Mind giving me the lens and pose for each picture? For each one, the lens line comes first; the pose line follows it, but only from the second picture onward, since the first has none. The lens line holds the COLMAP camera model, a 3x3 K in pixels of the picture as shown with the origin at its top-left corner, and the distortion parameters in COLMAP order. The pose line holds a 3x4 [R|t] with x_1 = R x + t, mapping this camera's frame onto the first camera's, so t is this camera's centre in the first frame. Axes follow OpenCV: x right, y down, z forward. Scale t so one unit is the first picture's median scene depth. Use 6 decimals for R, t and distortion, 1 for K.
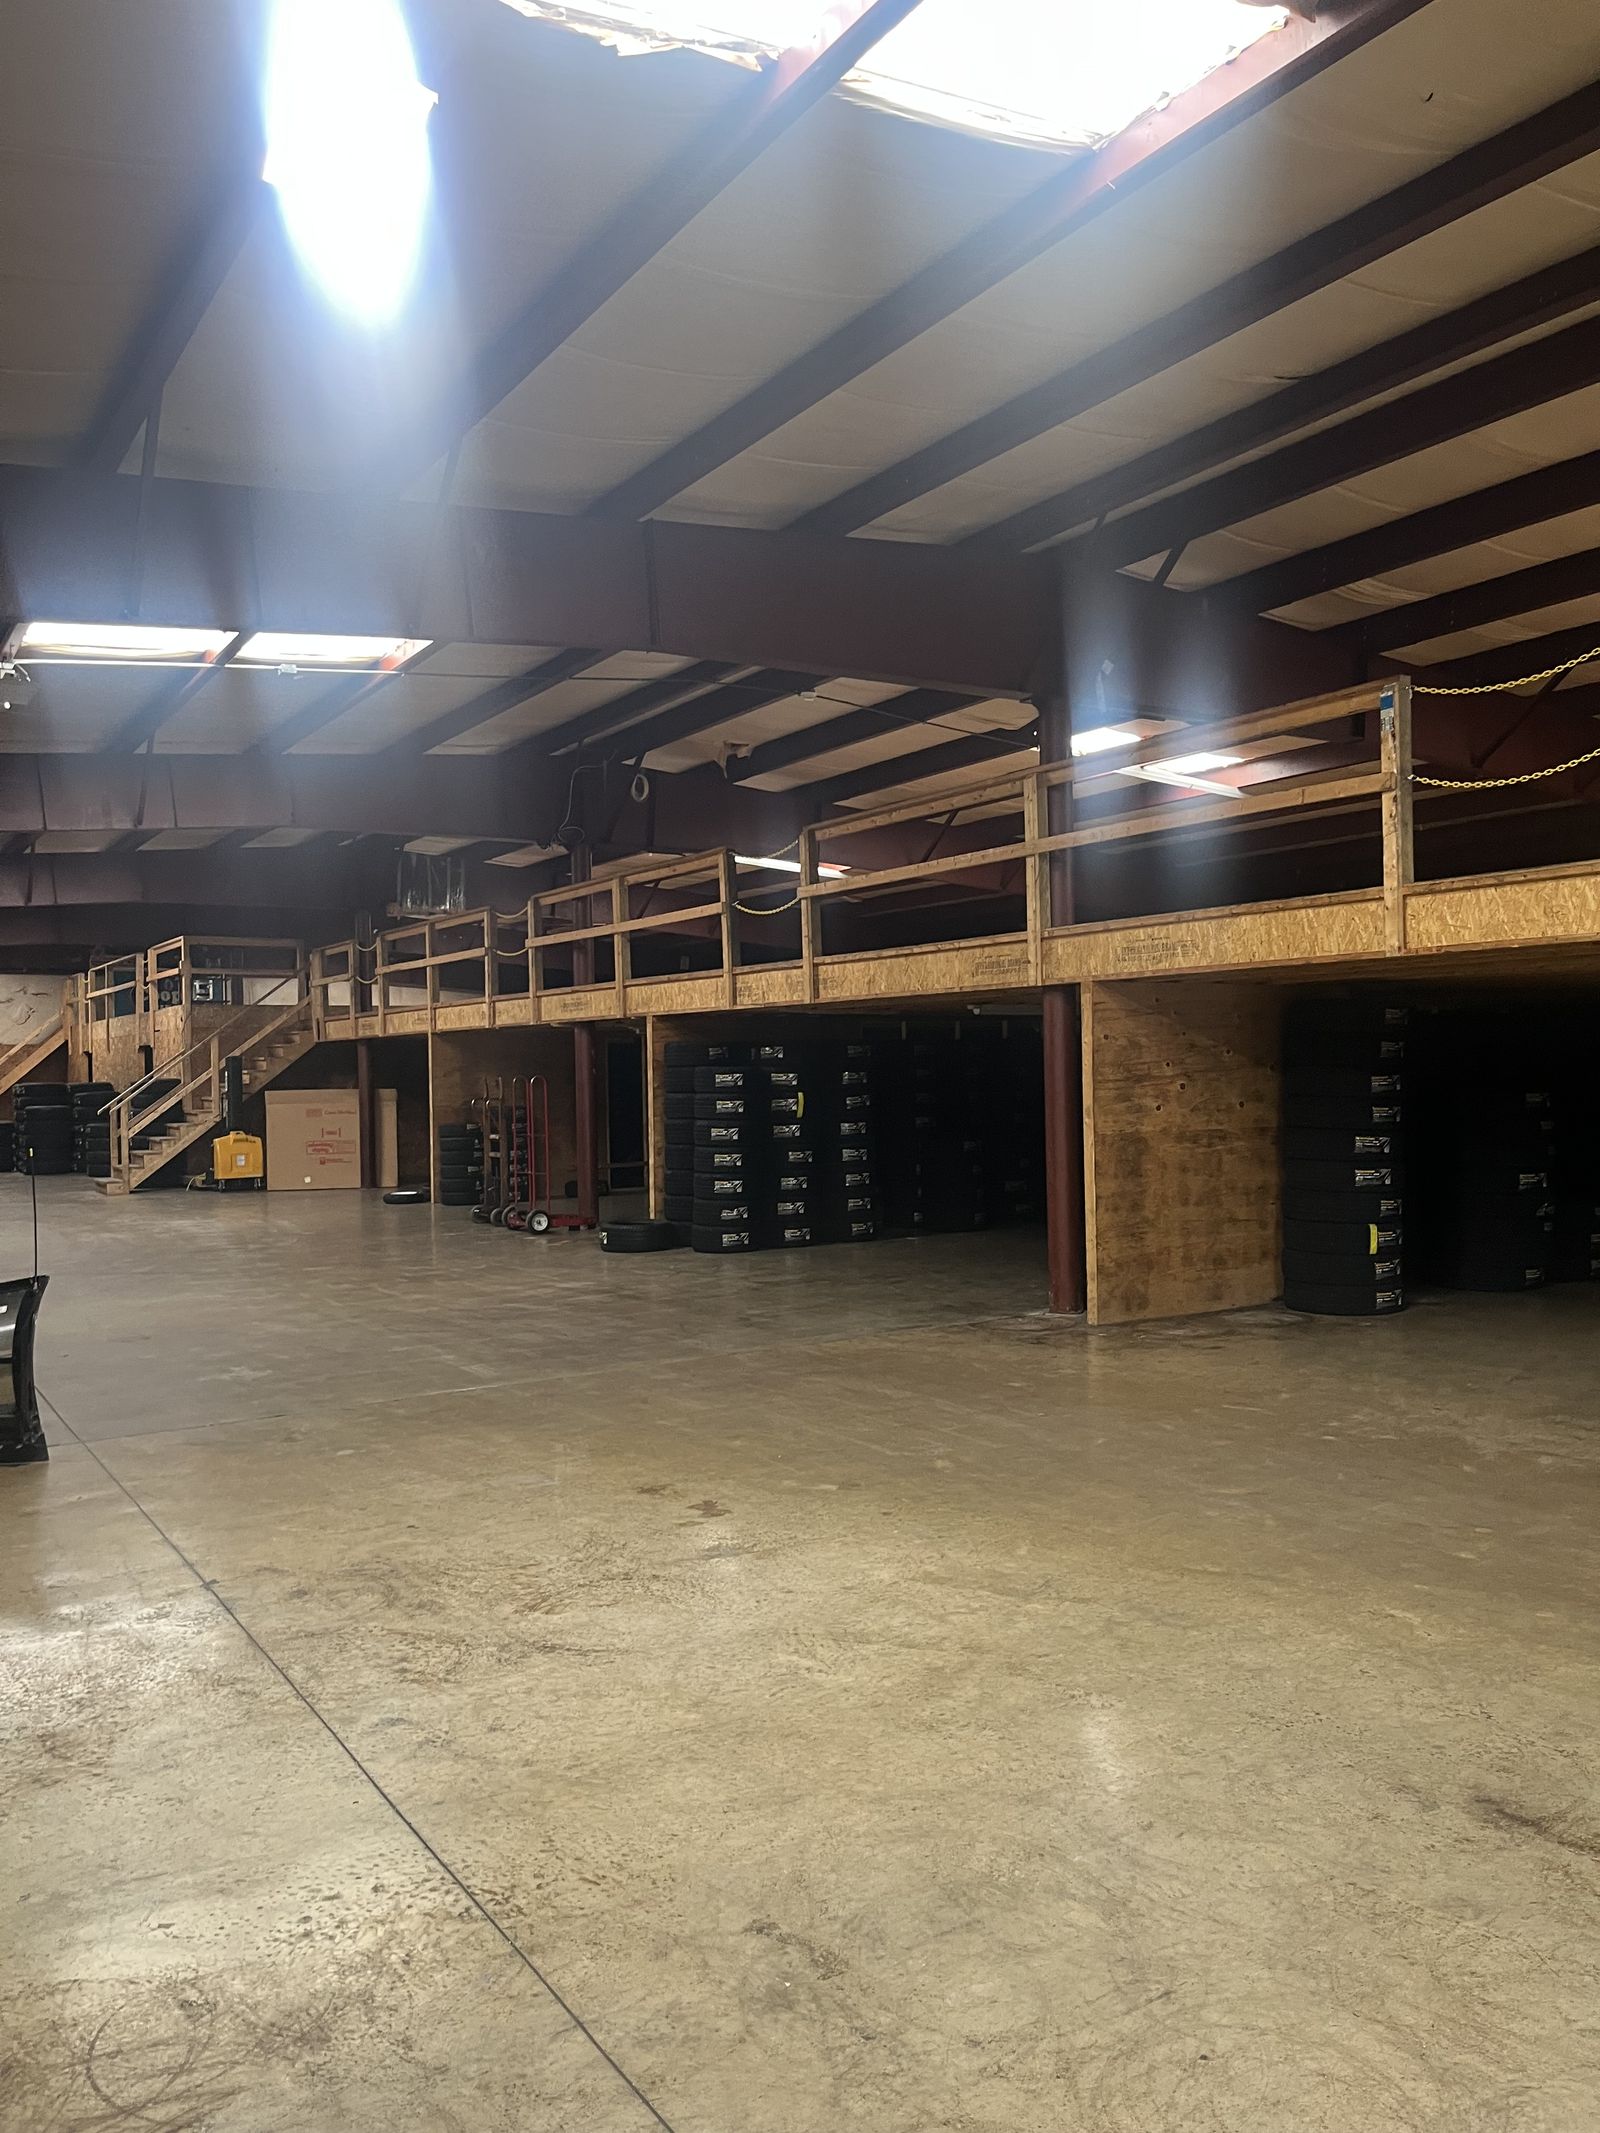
lens RADIAL K [[1620.6, 0, 800.0], [0, 1620.6, 1066.5], [0, 0, 1]] dist [0.072415, -0.107605]
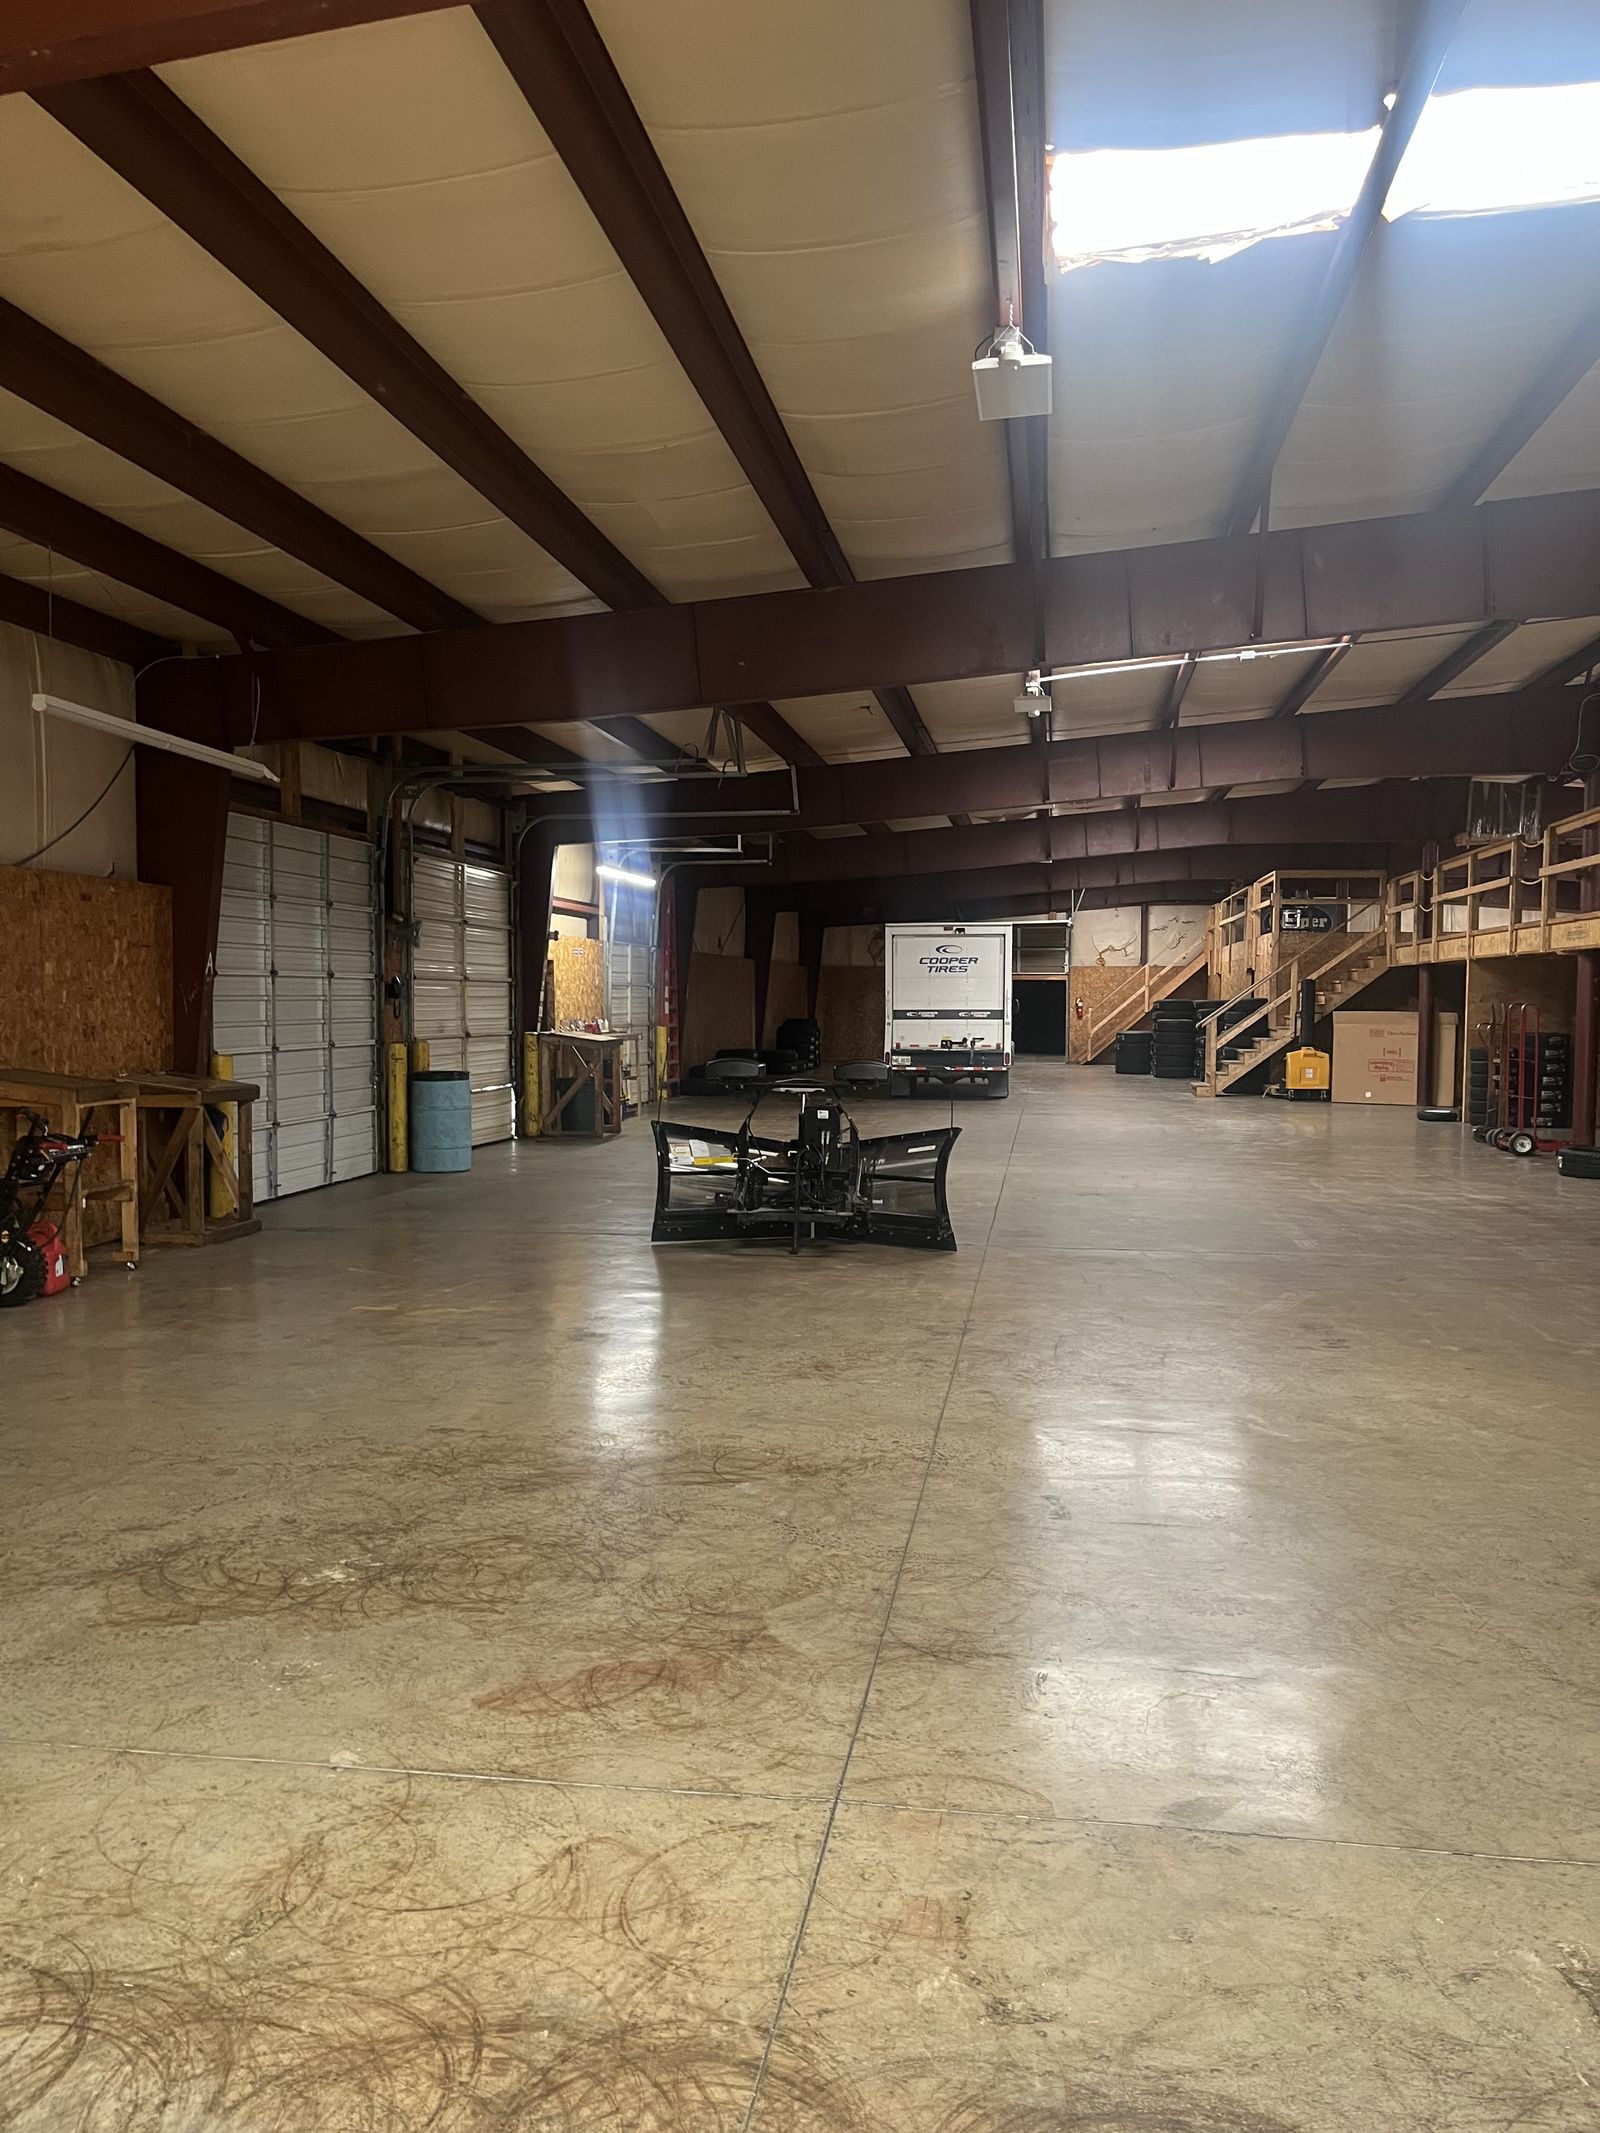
lens RADIAL K [[1620.6, 0, 800.0], [0, 1620.6, 1066.5], [0, 0, 1]] dist [0.072415, -0.107605]
pose [[0.753981, 0.051138, -0.654903, 0.121542], [-0.019172, 0.998254, 0.055876, -0.002288], [0.656617, -0.029574, 0.753644, -0.062094]]
